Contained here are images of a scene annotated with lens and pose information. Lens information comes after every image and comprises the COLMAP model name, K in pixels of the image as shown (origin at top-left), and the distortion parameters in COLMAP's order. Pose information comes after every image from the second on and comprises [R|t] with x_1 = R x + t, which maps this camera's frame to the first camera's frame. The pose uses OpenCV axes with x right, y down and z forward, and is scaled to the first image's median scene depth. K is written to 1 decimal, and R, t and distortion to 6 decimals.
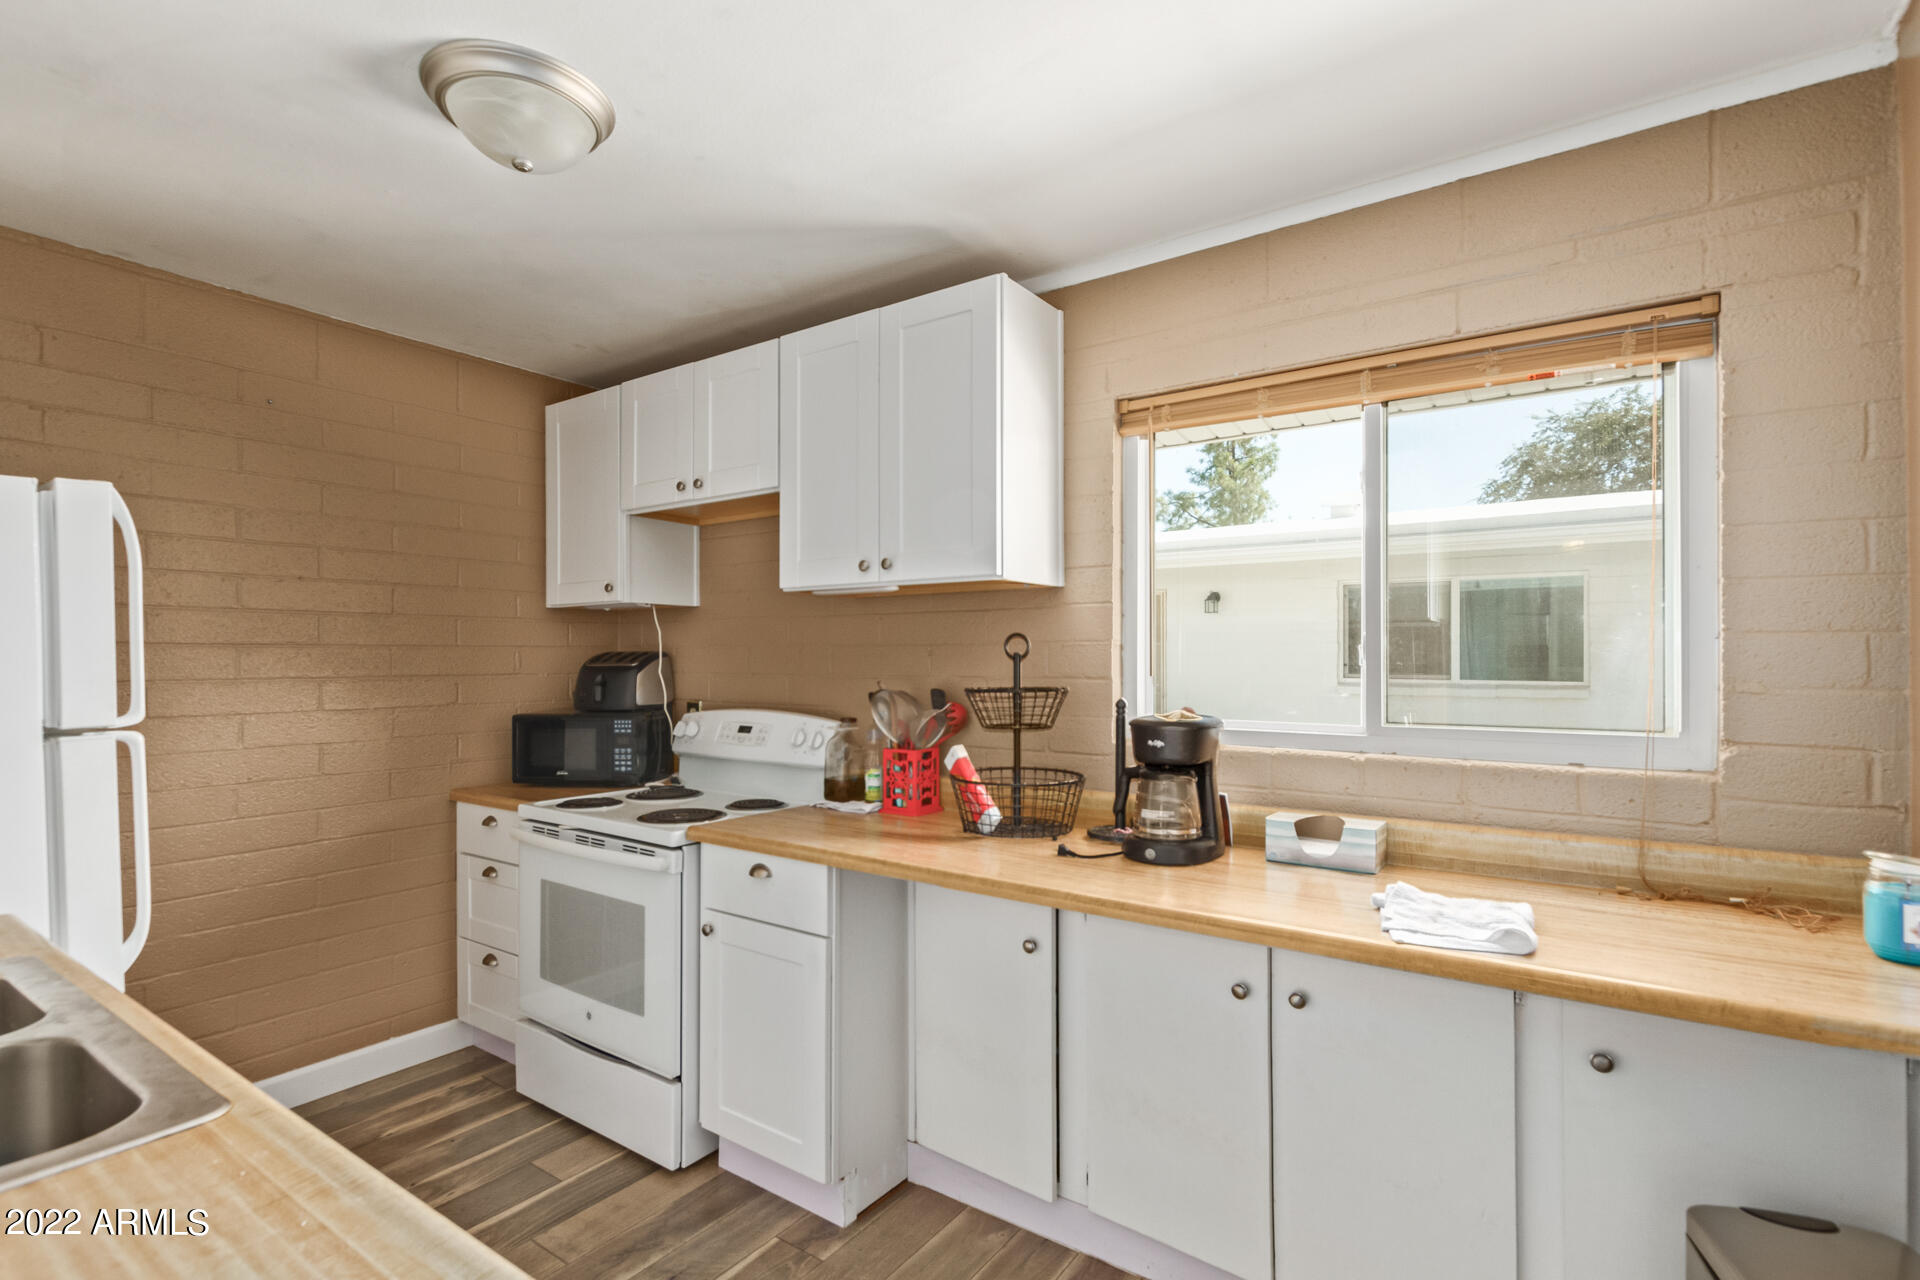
lens RADIAL K [[885.8, 0, 963.1], [0, 885.8, 653.5], [0, 0, 1]] dist [-0.001574, -0.000110]
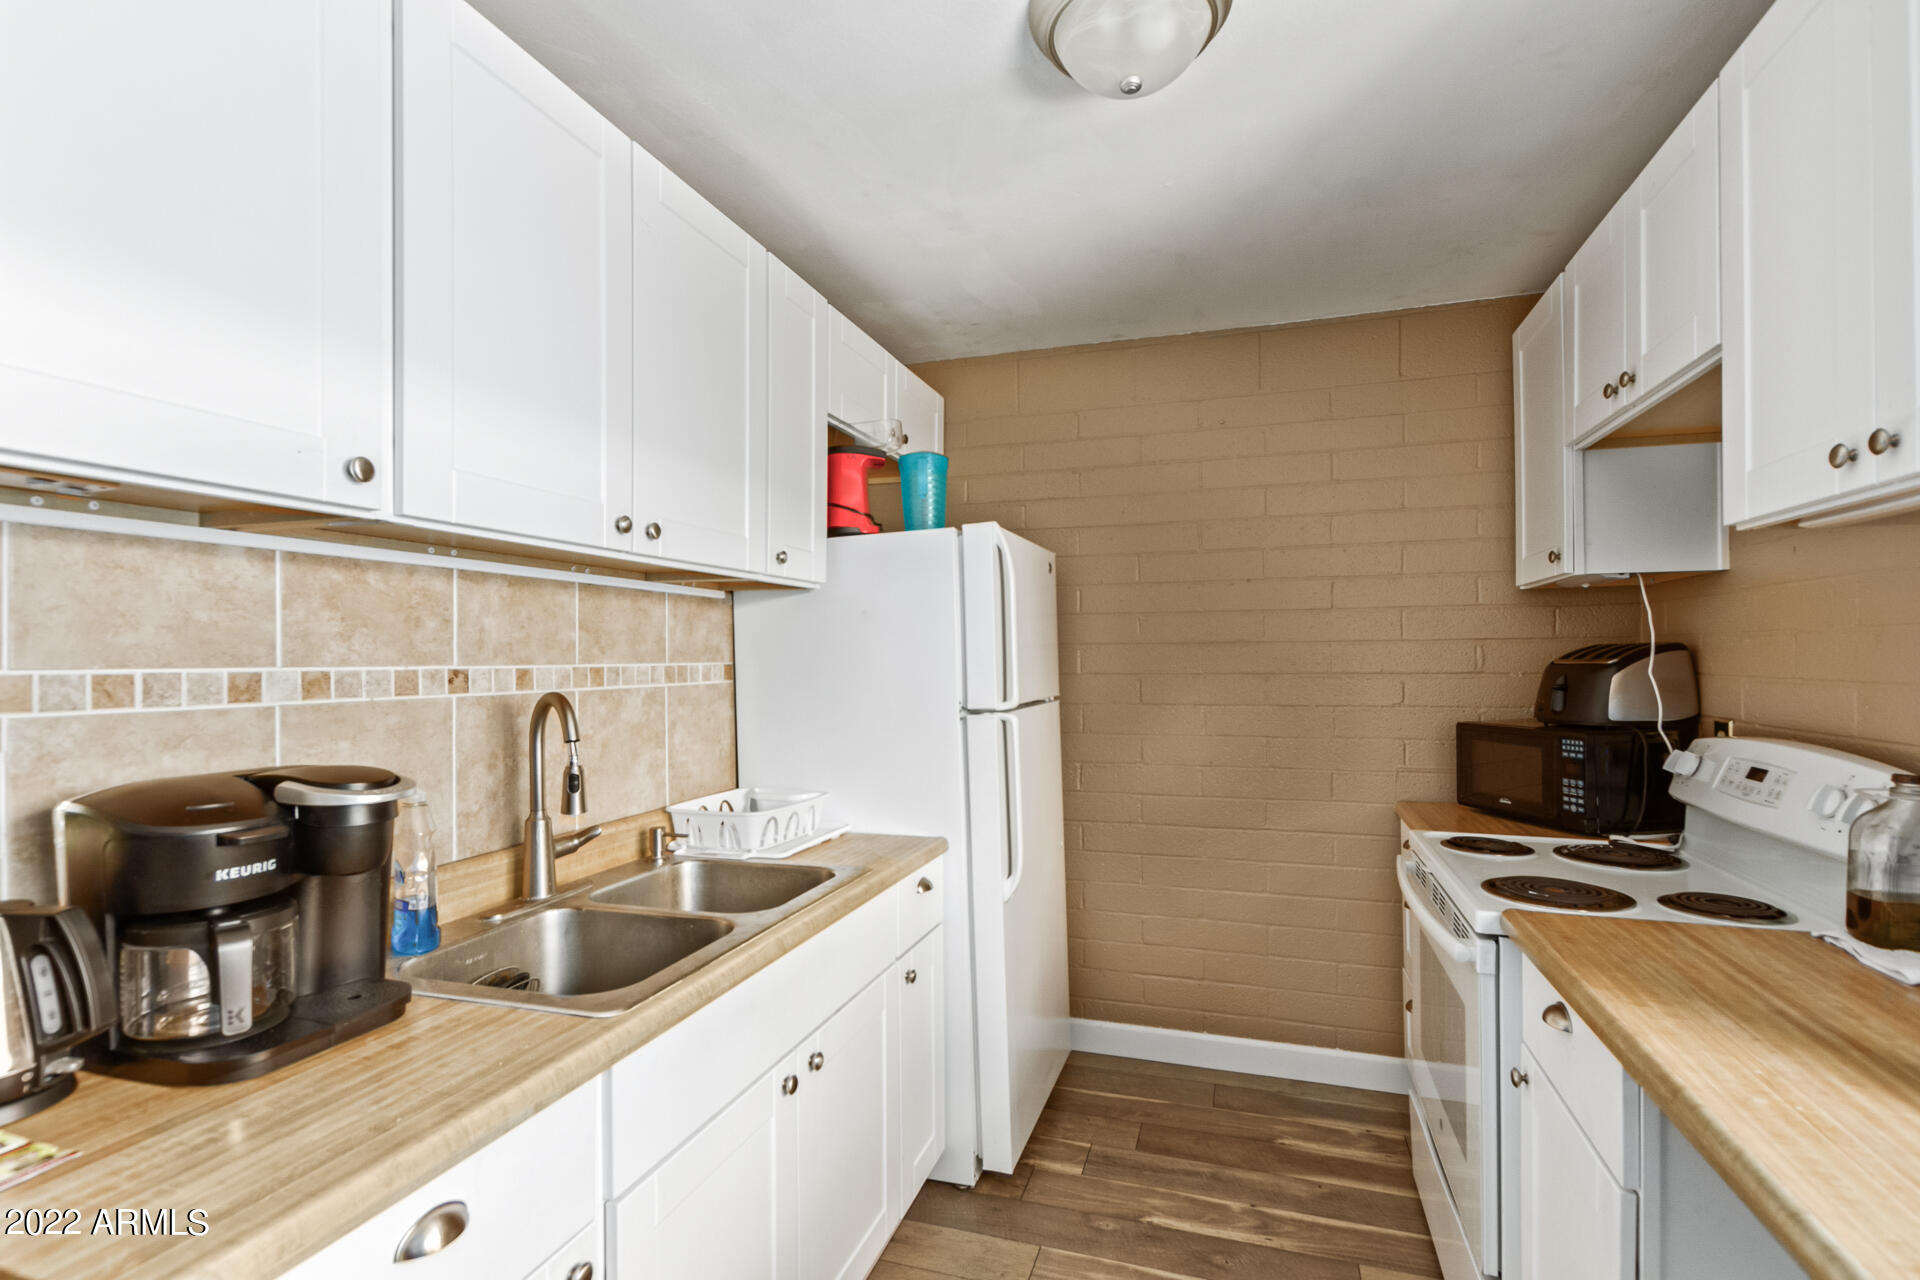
lens RADIAL K [[885.8, 0, 963.1], [0, 885.8, 653.5], [0, 0, 1]] dist [-0.001574, -0.000110]
pose [[0.294083, -0.004841, -0.955768, 0.156486], [0.010603, 0.999942, -0.001802, 0.001717], [0.955721, -0.009604, 0.294117, 0.327988]]
